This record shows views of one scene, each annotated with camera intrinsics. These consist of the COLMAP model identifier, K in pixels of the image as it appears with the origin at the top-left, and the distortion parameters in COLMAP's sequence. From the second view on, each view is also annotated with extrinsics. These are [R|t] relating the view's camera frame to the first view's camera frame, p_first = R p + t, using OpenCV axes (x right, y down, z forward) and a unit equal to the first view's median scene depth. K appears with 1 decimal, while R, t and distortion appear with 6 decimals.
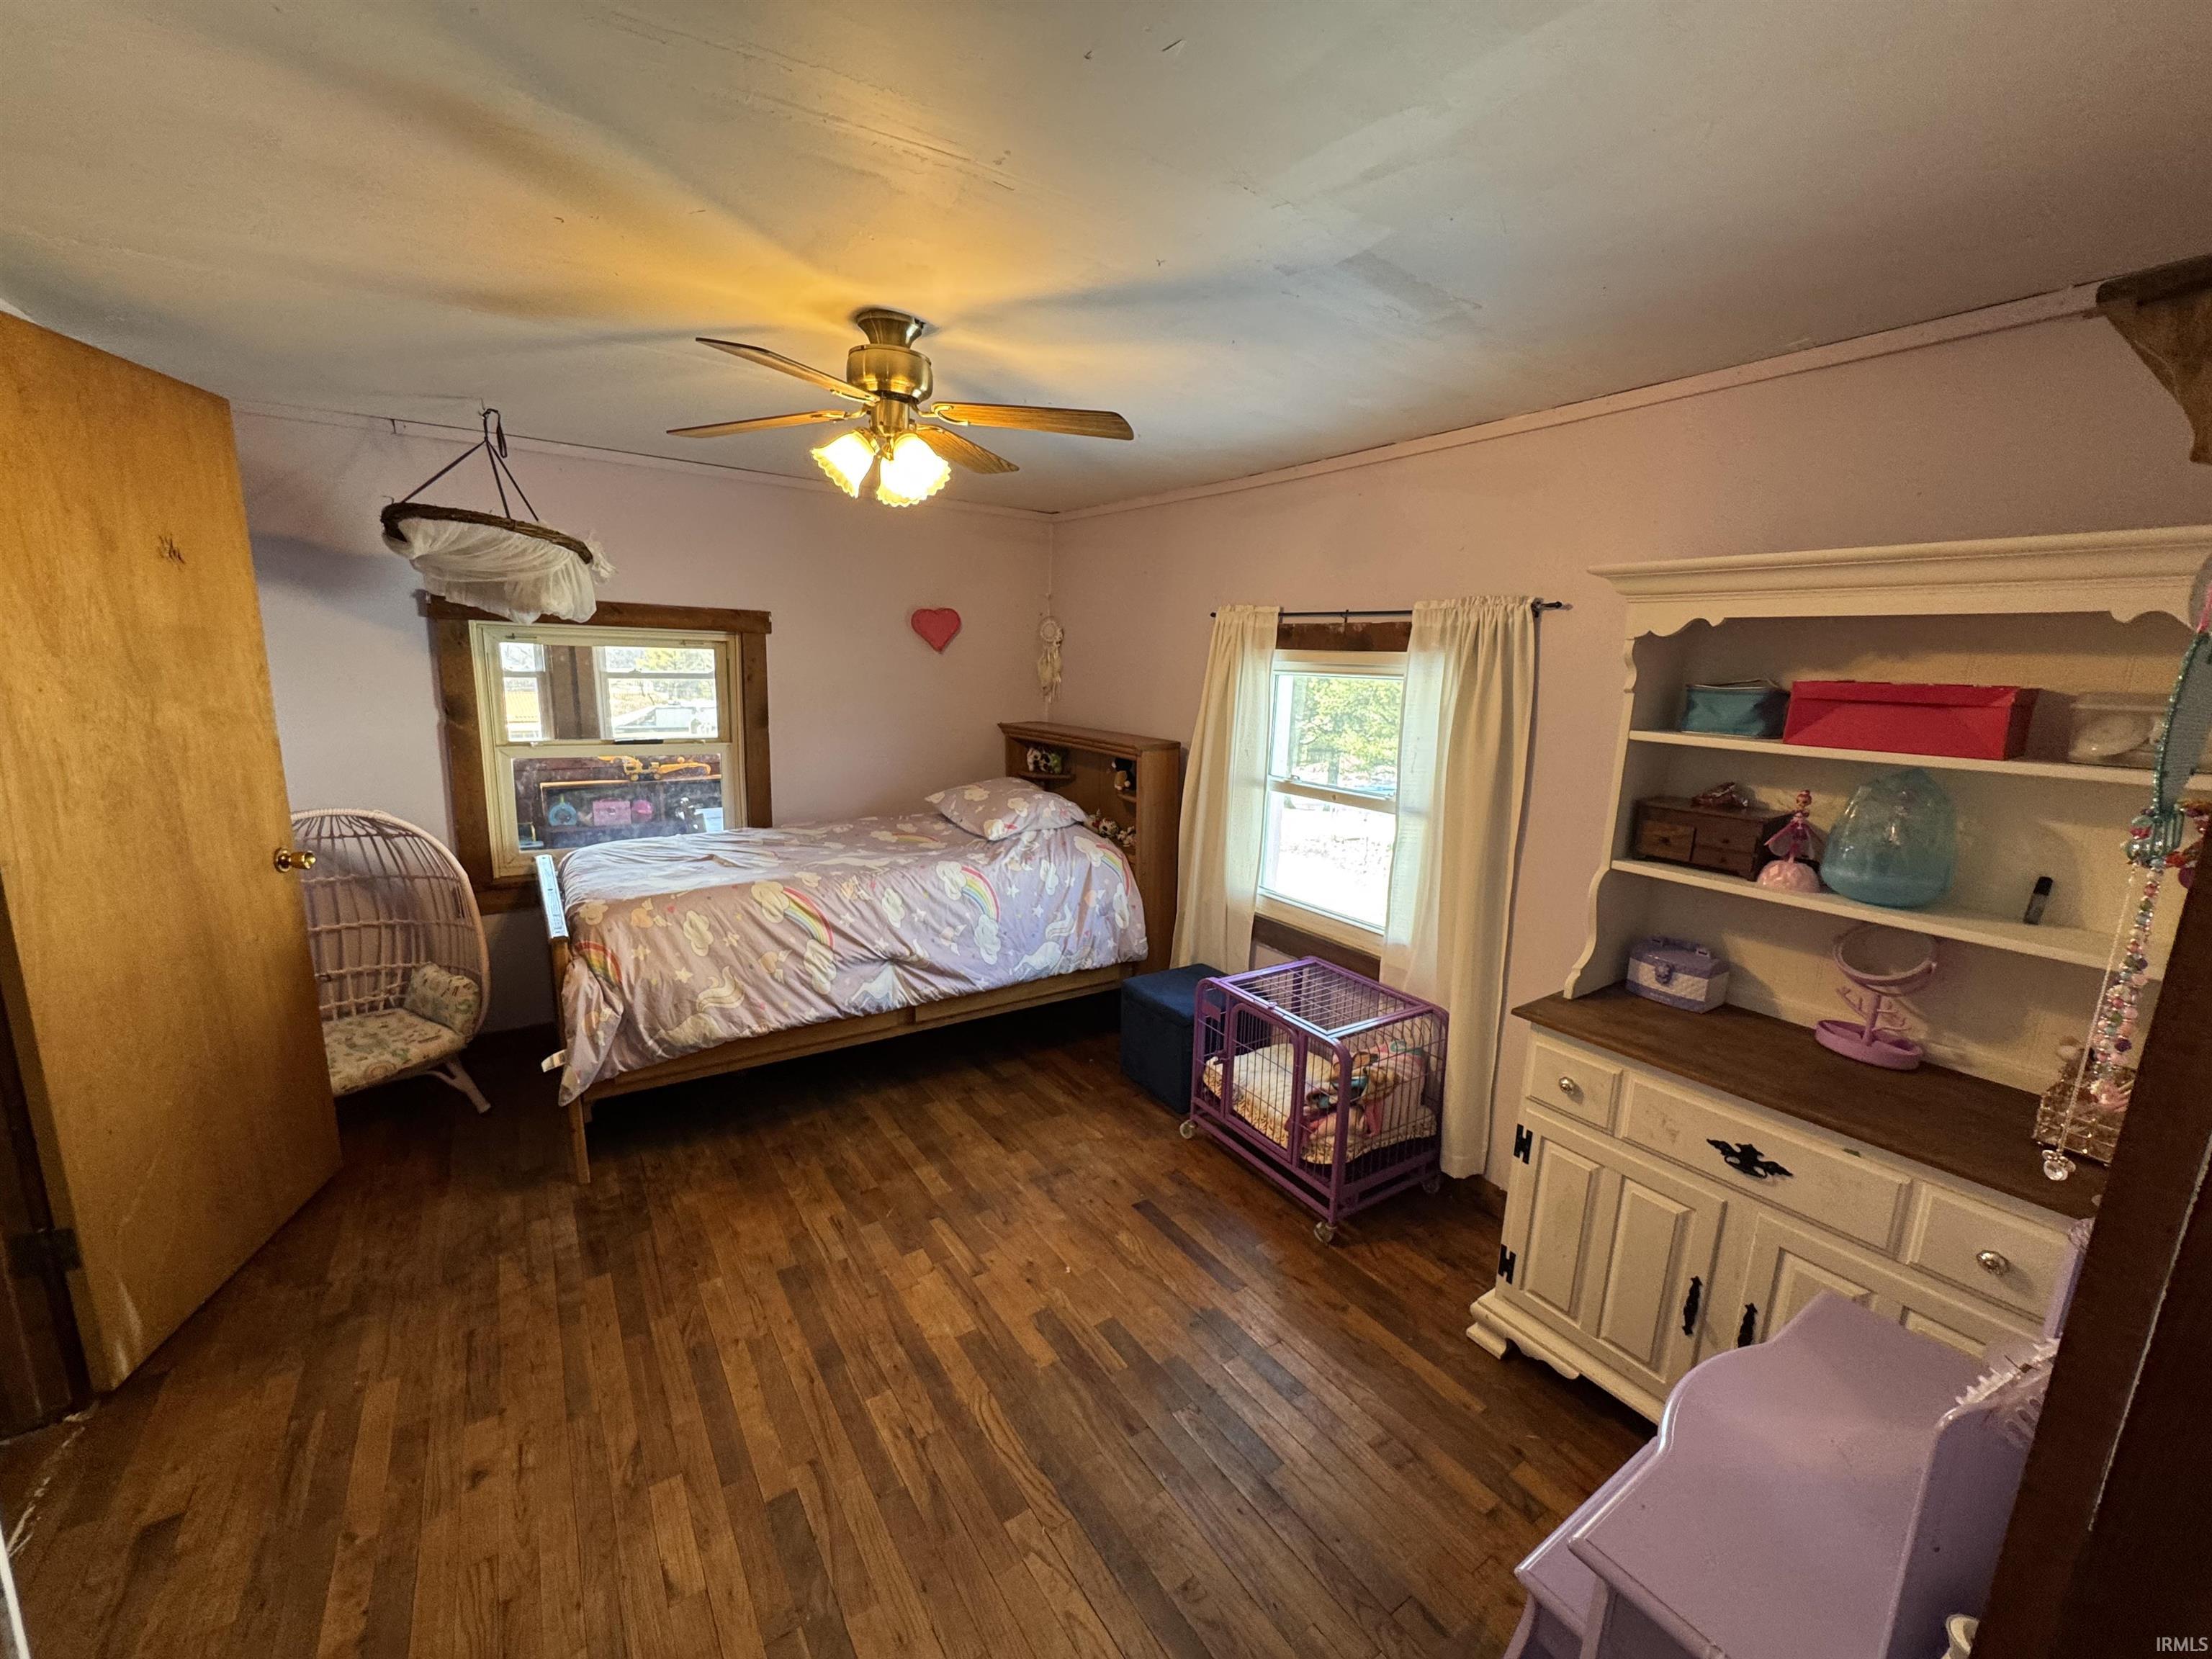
lens RADIAL K [[880.0, 0, 1107.7], [0, 880.0, 829.0], [0, 0, 1]] dist [-0.003556, -0.000386]
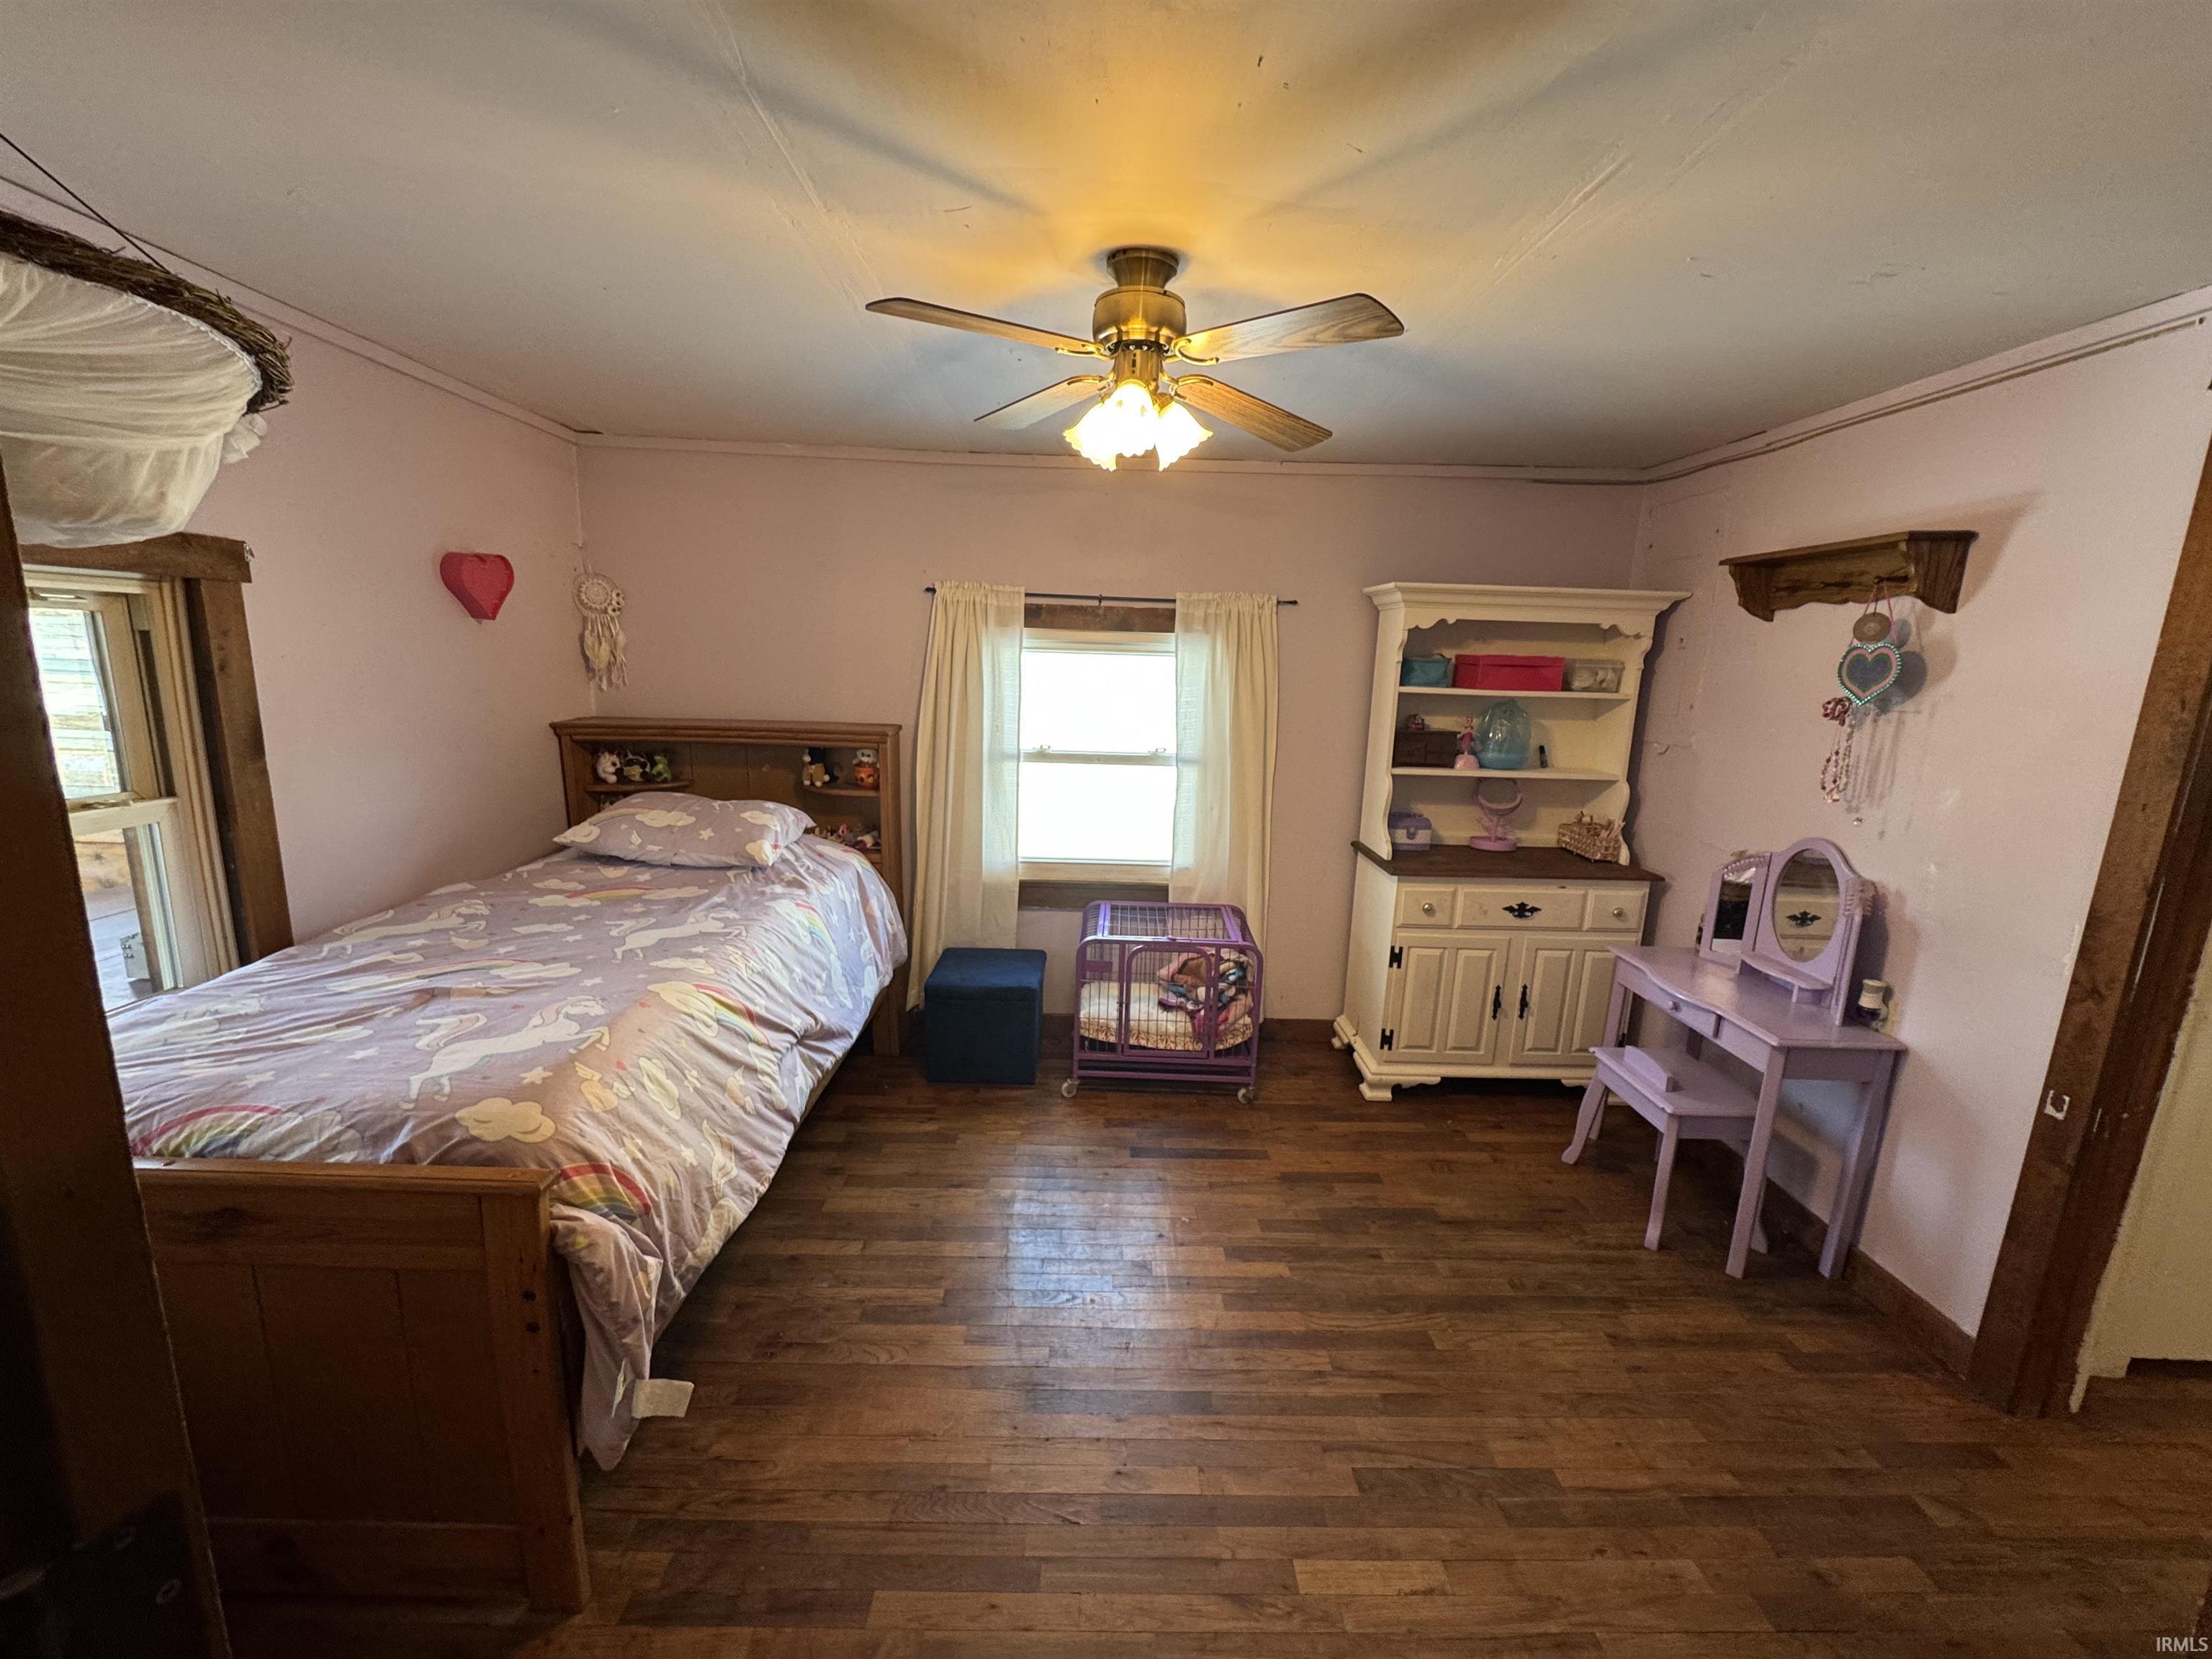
lens RADIAL K [[880.0, 0, 1107.7], [0, 880.0, 829.0], [0, 0, 1]] dist [-0.003556, -0.000386]
pose [[0.553778, -0.175225, 0.814019, -0.747467], [0.145720, 0.982915, 0.112448, -0.081094], [-0.819814, 0.056347, 0.569850, 0.377475]]
